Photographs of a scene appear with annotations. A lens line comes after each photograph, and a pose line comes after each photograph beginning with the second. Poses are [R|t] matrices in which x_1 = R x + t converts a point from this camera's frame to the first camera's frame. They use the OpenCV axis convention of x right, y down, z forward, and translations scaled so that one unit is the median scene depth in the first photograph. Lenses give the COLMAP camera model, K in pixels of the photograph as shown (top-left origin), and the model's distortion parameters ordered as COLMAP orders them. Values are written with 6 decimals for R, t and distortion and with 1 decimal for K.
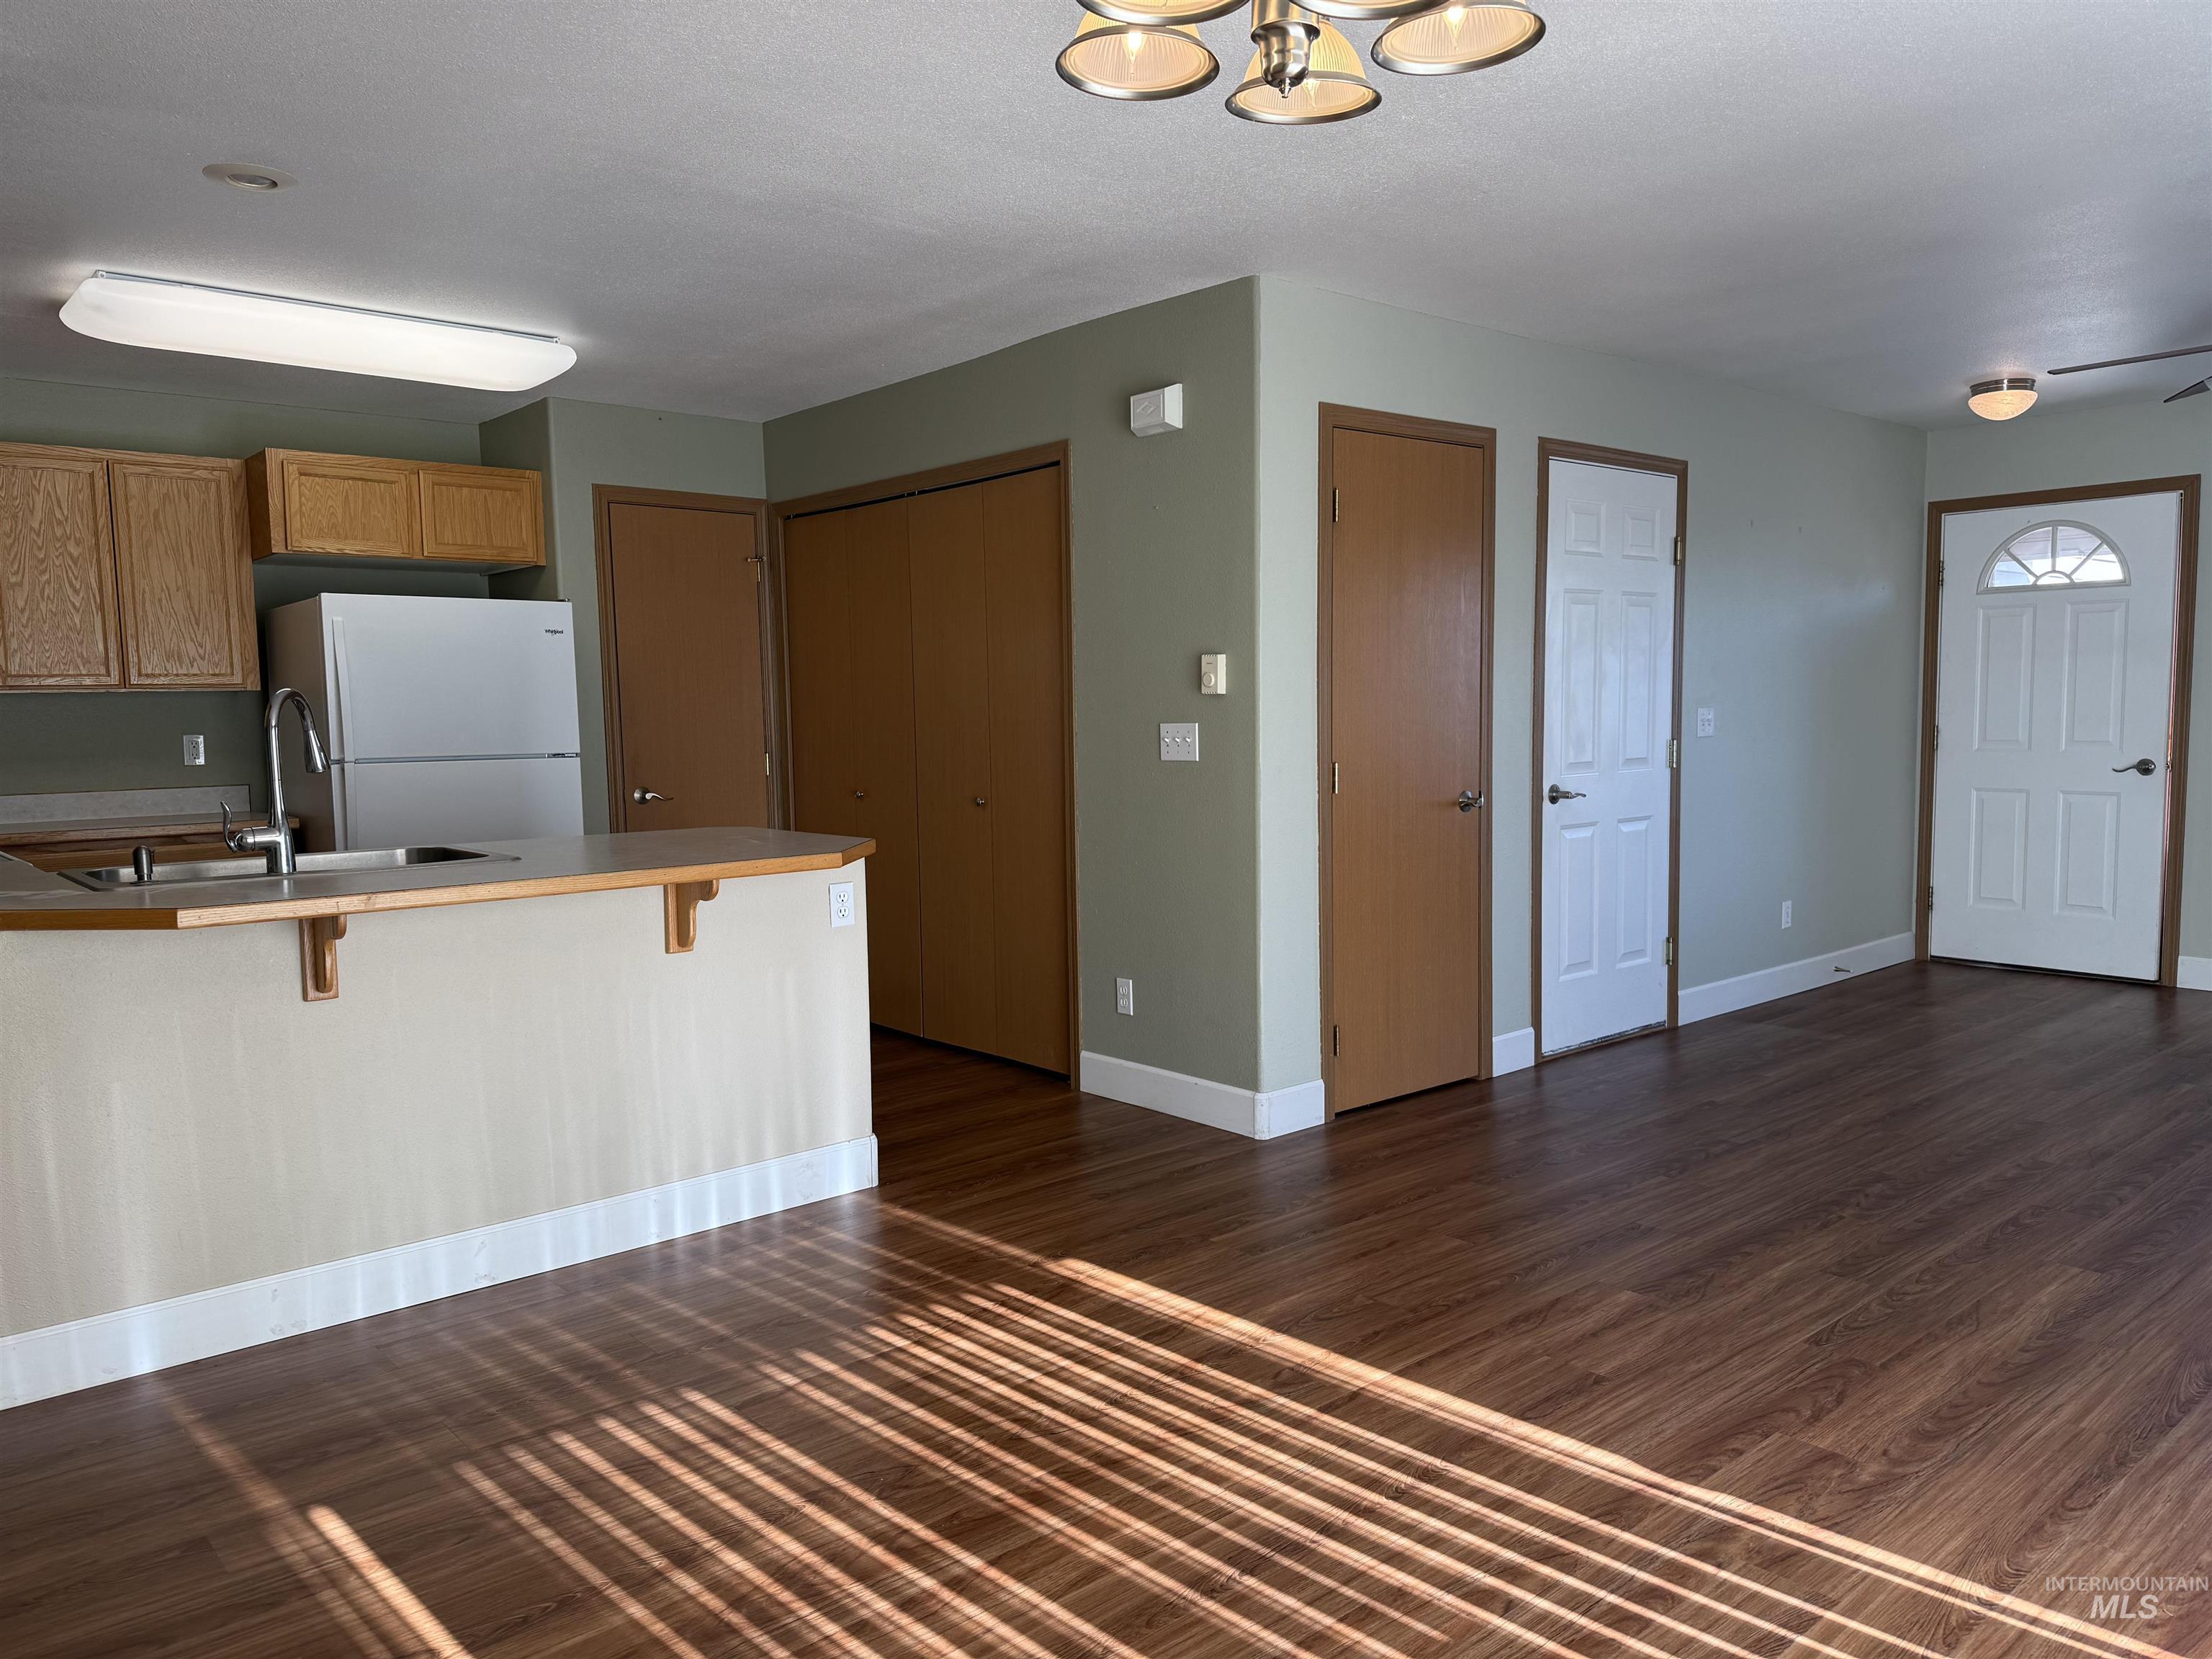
lens RADIAL K [[1531.5, 0, 1103.2], [0, 1531.5, 843.7], [0, 0, 1]] dist [0.110099, -0.161103]
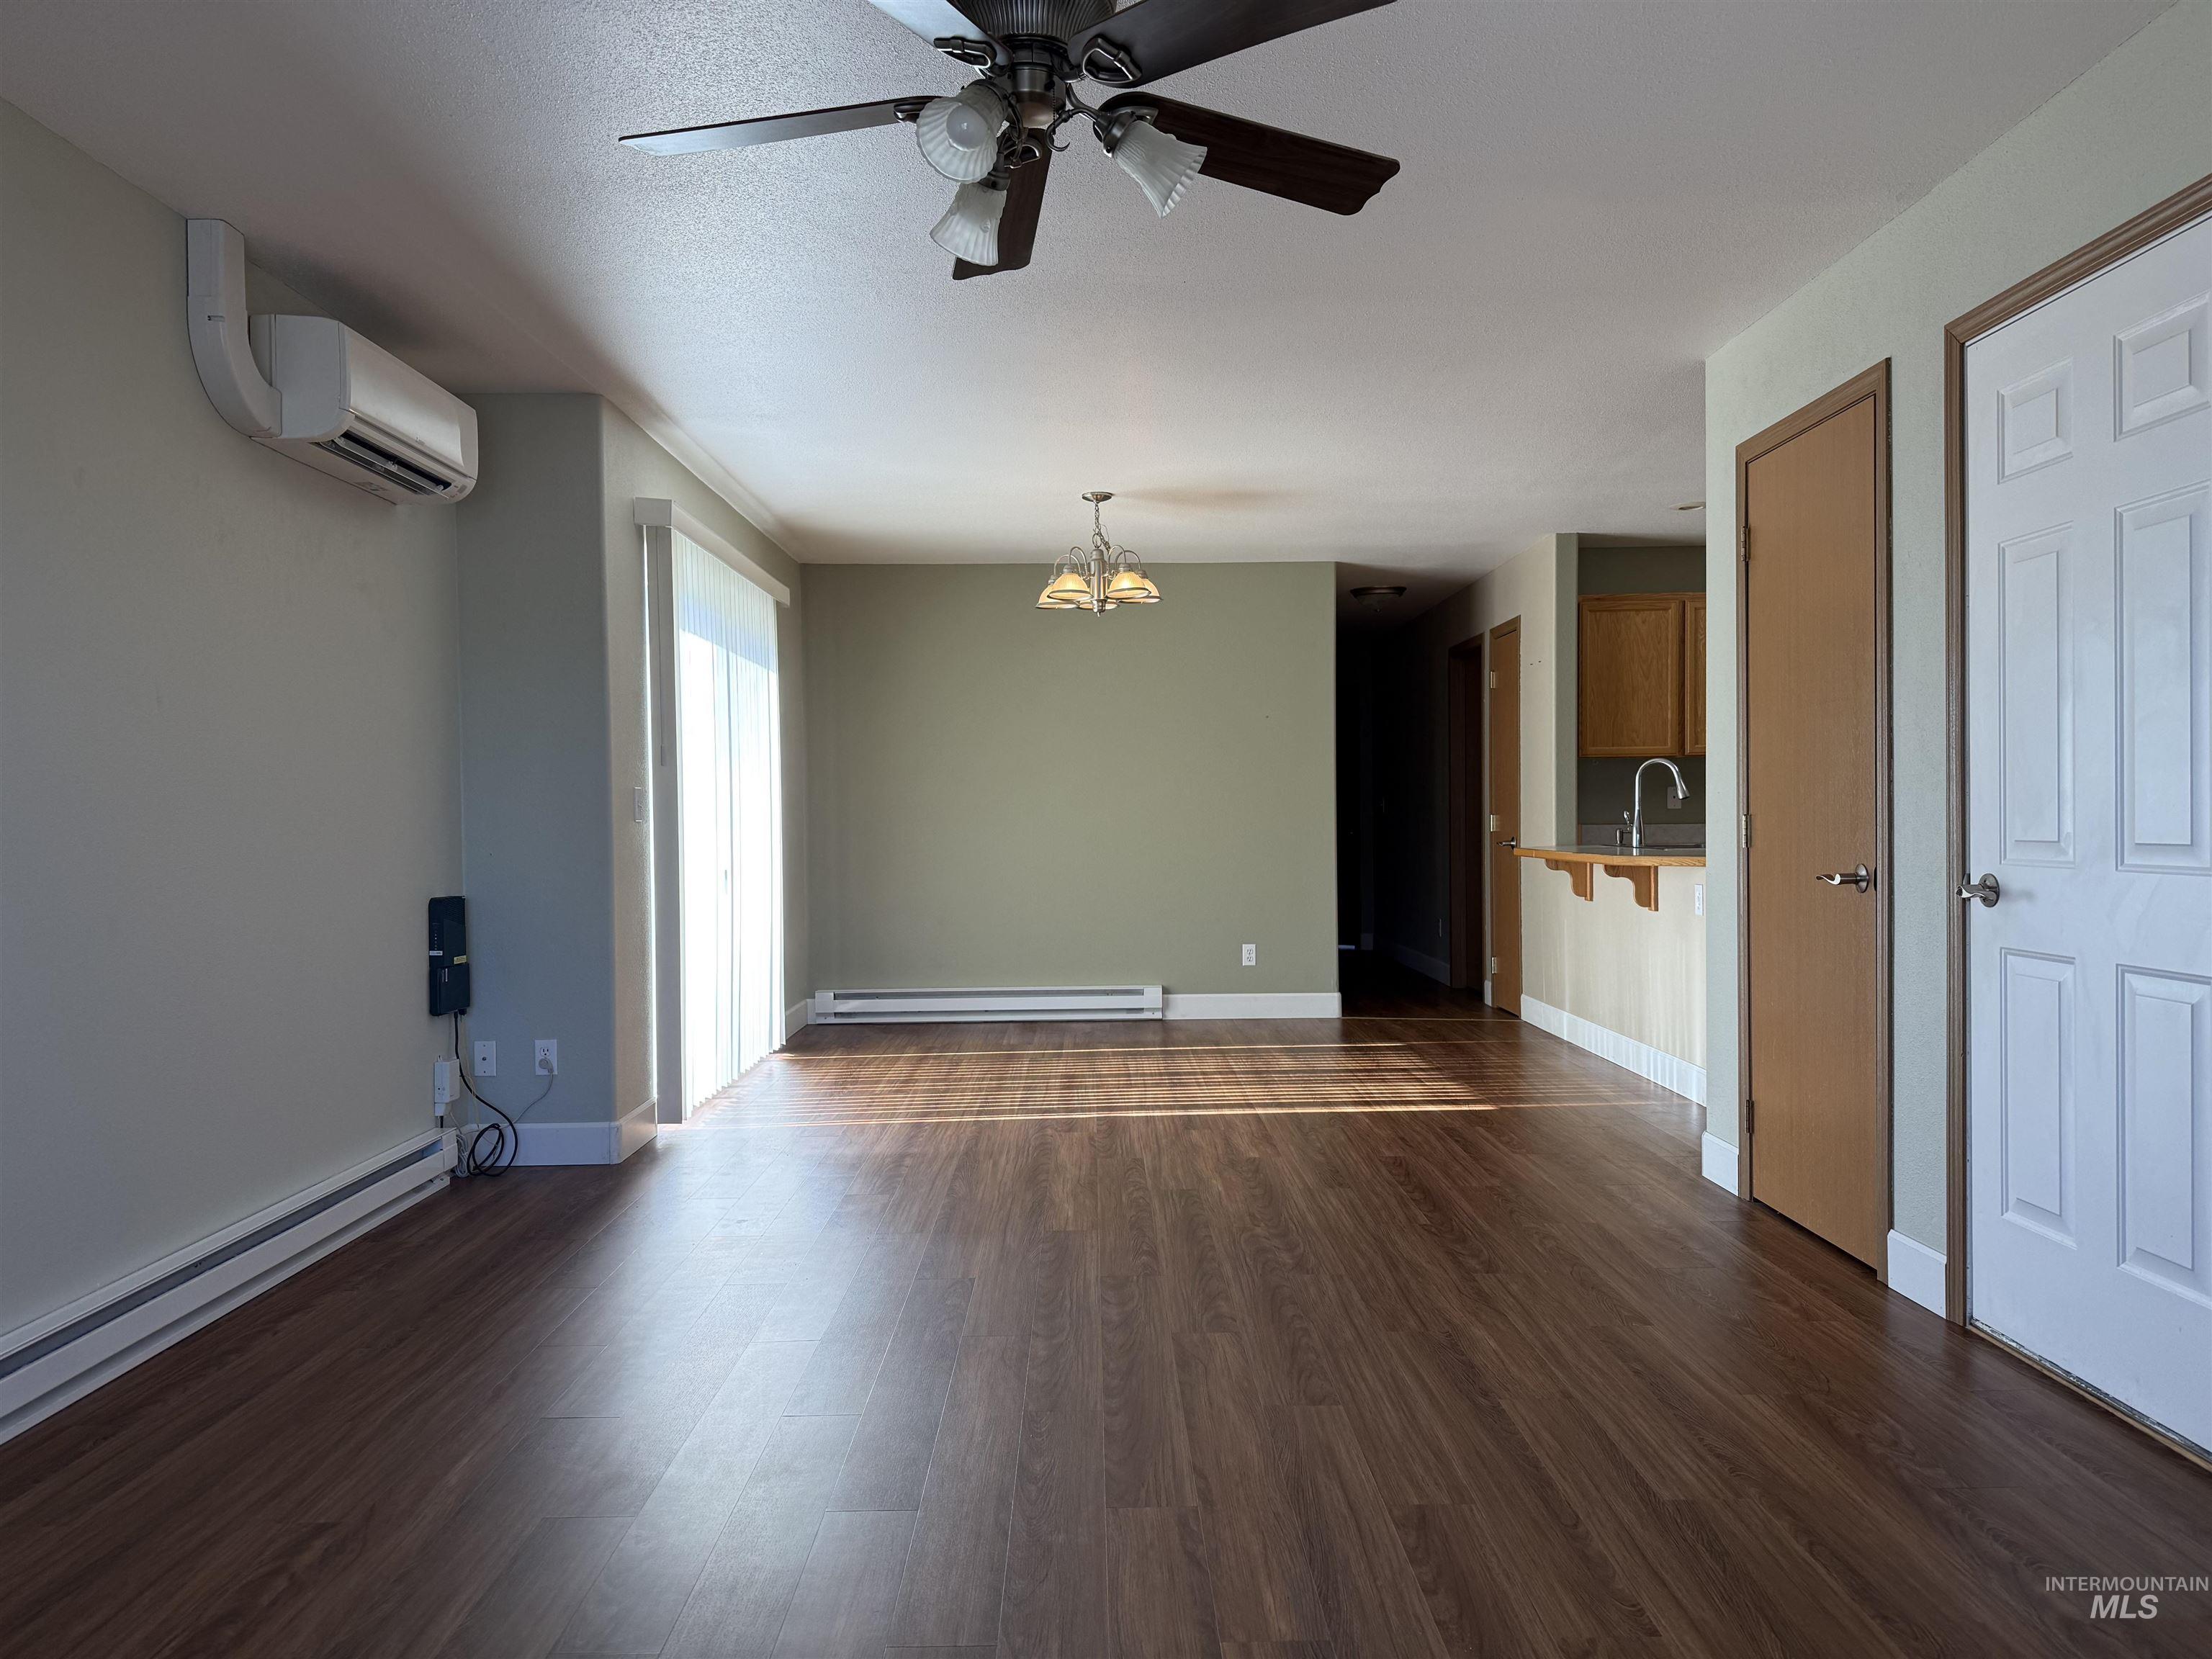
lens RADIAL K [[1531.5, 0, 1103.2], [0, 1531.5, 843.7], [0, 0, 1]] dist [0.110099, -0.161103]
pose [[-0.638433, 0.057994, -0.767490, 1.217548], [-0.030801, 0.994433, 0.100765, -0.125683], [0.769061, 0.087971, -0.633093, 1.405759]]
